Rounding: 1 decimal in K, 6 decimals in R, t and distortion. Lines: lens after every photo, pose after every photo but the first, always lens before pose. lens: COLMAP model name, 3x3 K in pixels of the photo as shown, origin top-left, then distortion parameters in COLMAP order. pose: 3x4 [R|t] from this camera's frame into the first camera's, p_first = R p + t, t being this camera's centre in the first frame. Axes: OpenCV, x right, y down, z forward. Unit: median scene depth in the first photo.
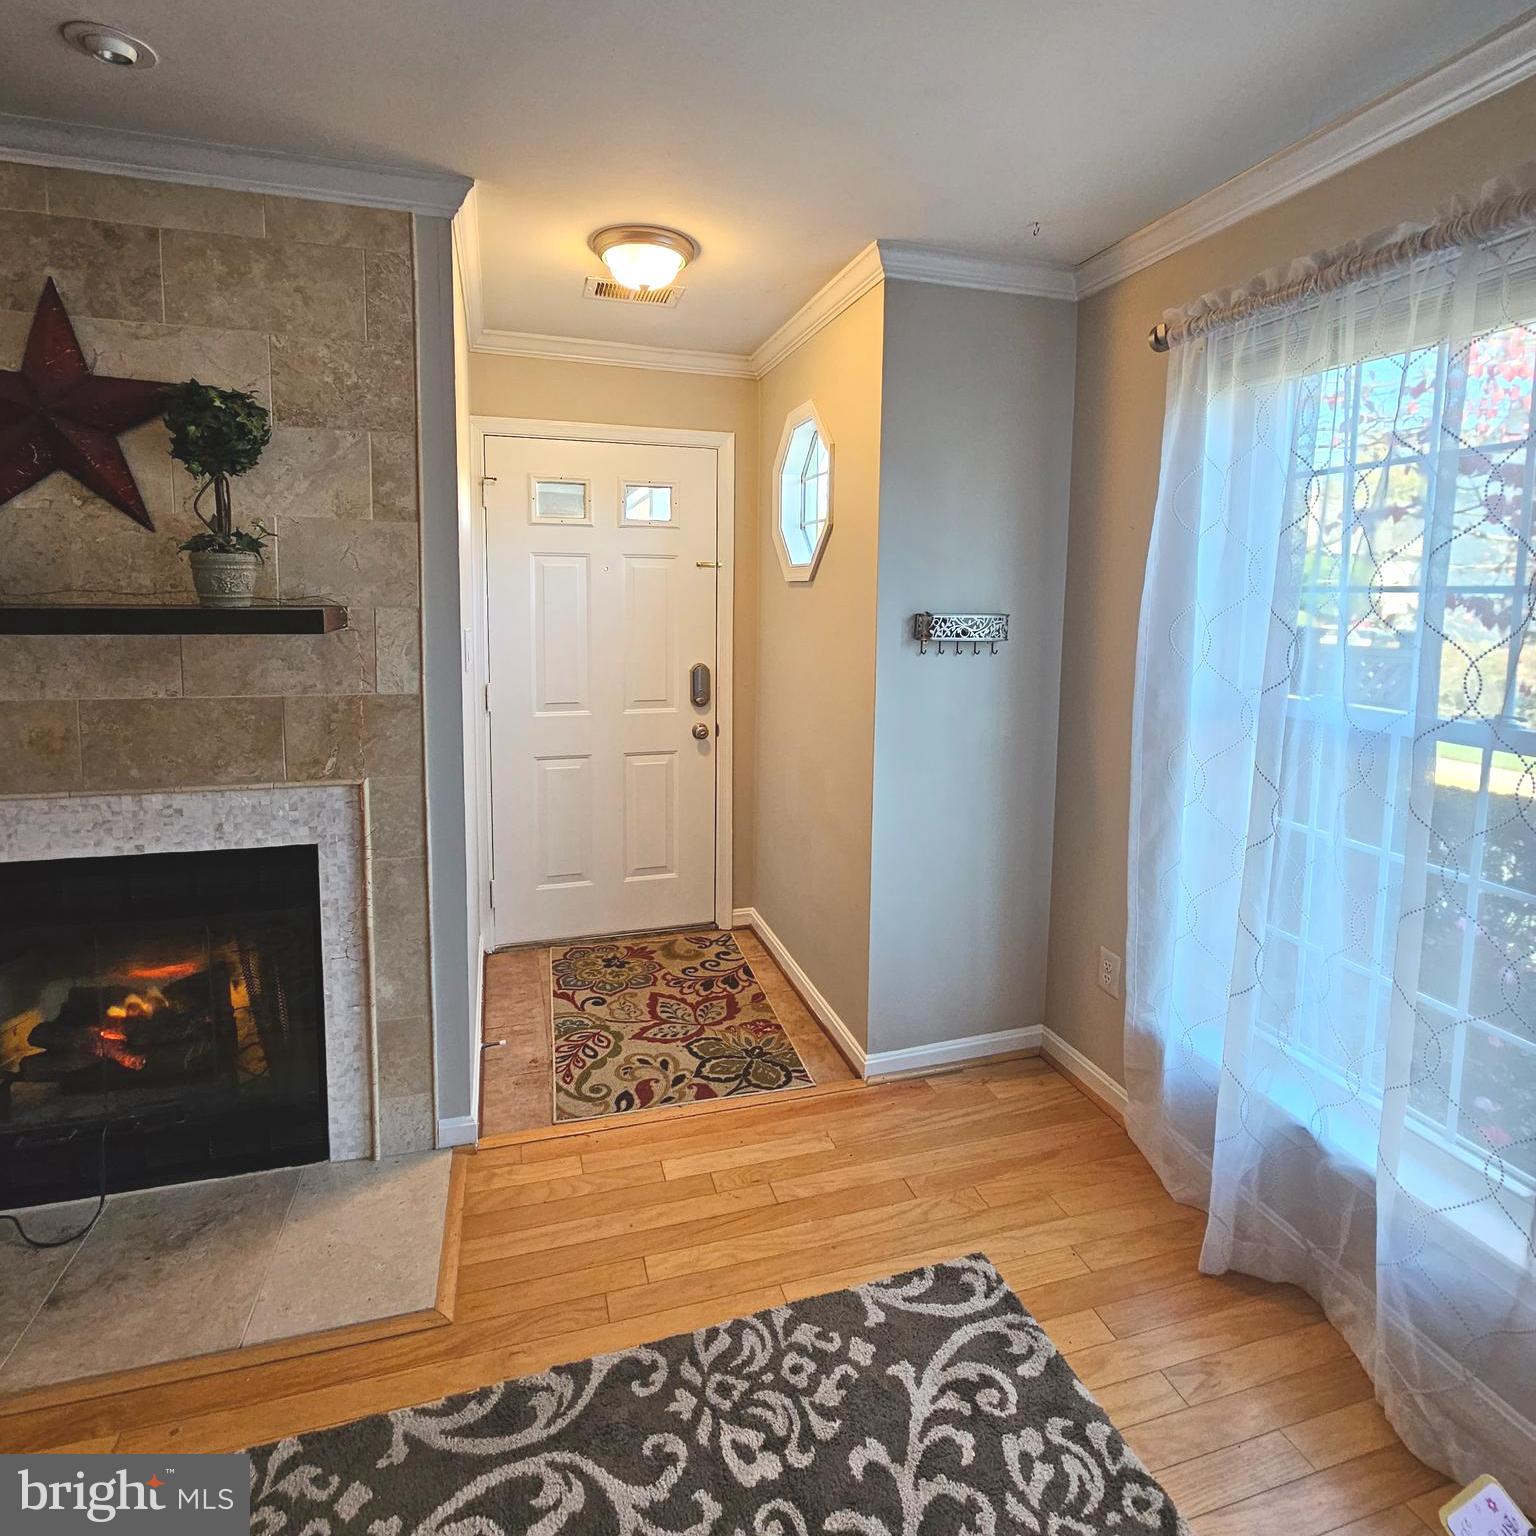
lens RADIAL K [[836.7, 0, 765.4], [0, 836.7, 673.0], [0, 0, 1]] dist [-0.059729, 0.029568]
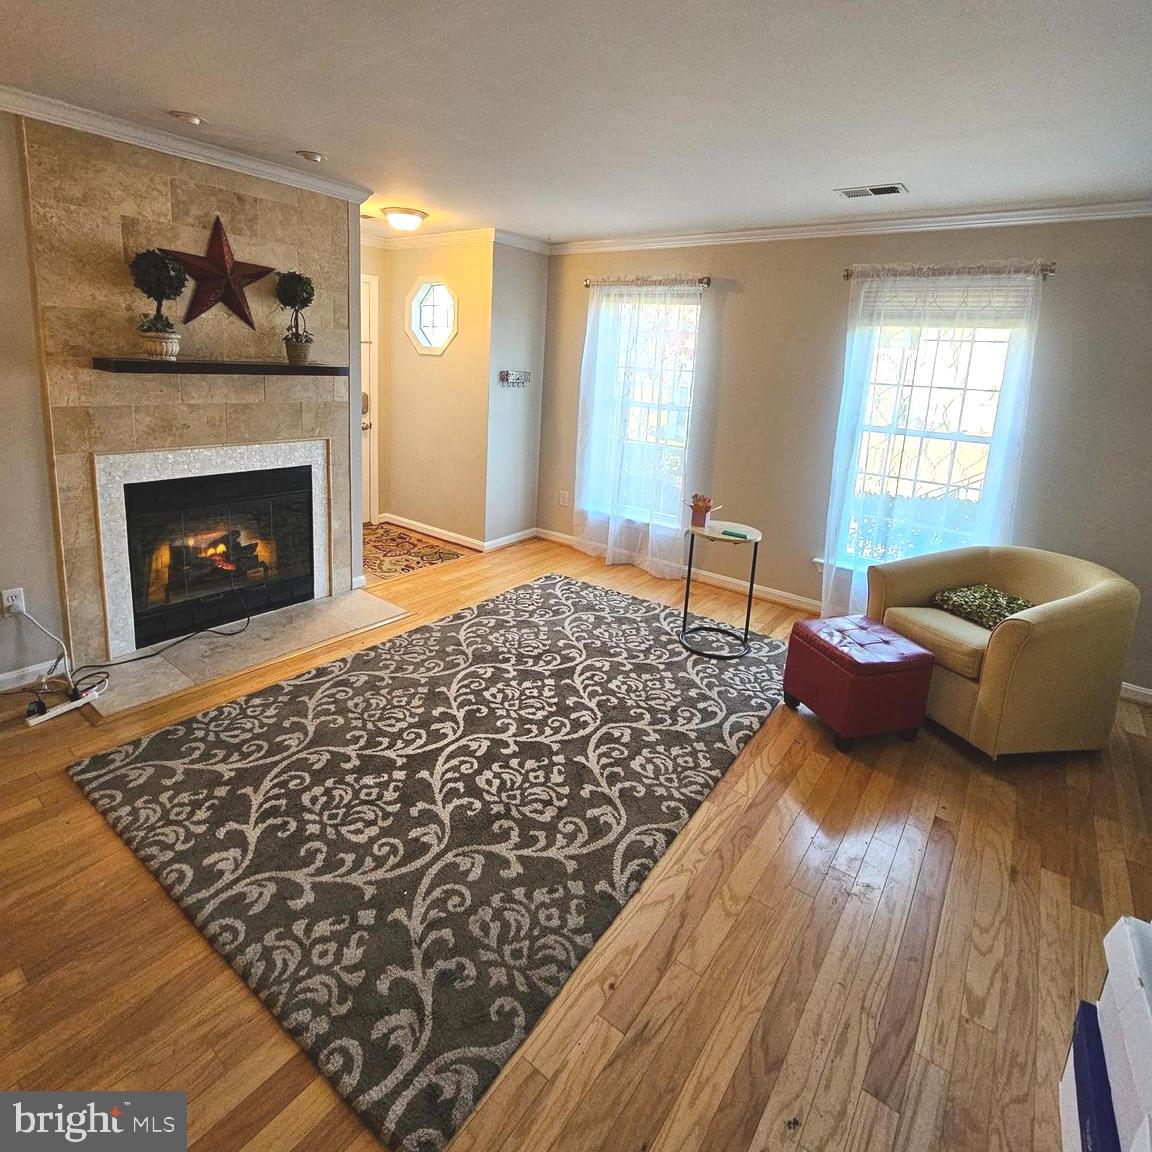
lens RADIAL K [[627.5, 0, 574.0], [0, 627.5, 504.8], [0, 0, 1]] dist [-0.059729, 0.029568]
pose [[0.797058, -0.105702, 0.594580, -1.061455], [0.023914, 0.989315, 0.143819, 0.084344], [-0.603429, -0.100413, 0.791069, -0.937584]]
